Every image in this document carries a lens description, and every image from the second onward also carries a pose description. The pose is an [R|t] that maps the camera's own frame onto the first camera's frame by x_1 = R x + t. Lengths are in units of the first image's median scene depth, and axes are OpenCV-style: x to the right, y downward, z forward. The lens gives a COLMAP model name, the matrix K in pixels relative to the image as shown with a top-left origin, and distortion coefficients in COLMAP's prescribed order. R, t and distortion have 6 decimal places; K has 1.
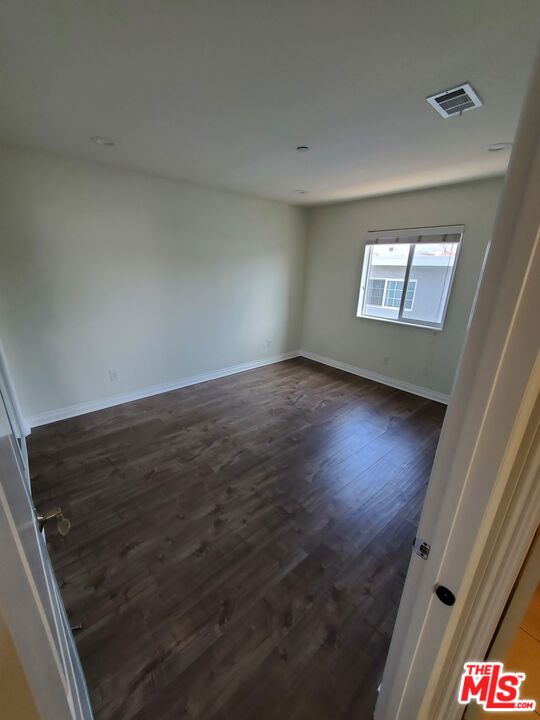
lens RADIAL K [[288.0, 0, 270.0], [0, 288.0, 360.0], [0, 0, 1]] dist [-0.000667, -0.000204]
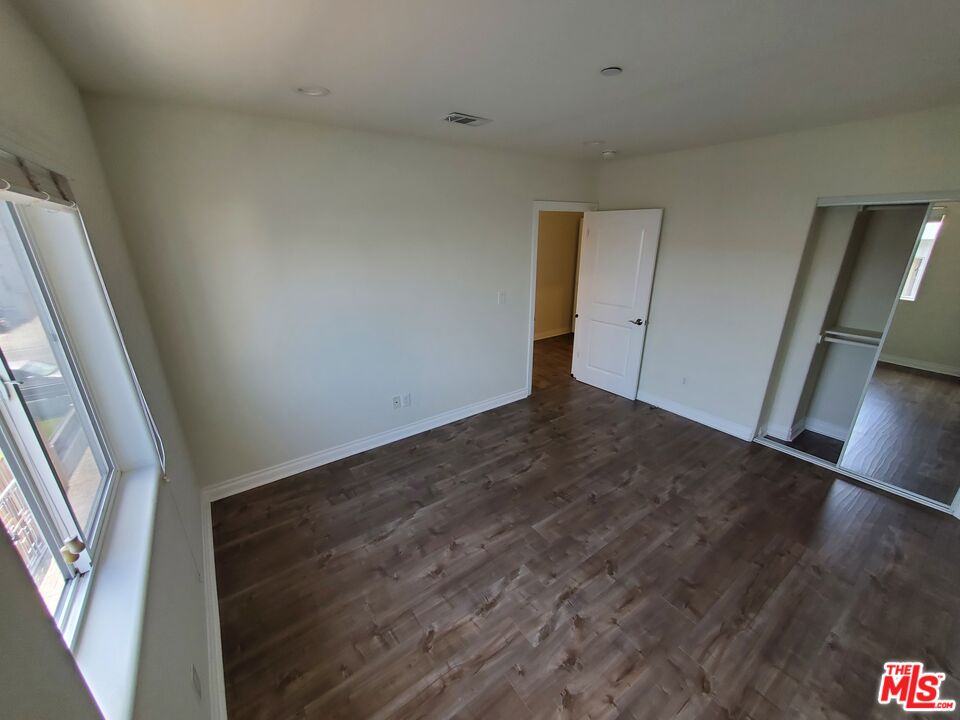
lens RADIAL K [[384.1, 0, 480.0], [0, 384.1, 360.0], [0, 0, 1]] dist [-0.000667, -0.000204]
pose [[-0.995655, -0.043360, 0.082413, 0.221464], [0.015374, 0.796305, 0.604699, -0.593481], [-0.091845, 0.603339, -0.792179, 1.569539]]
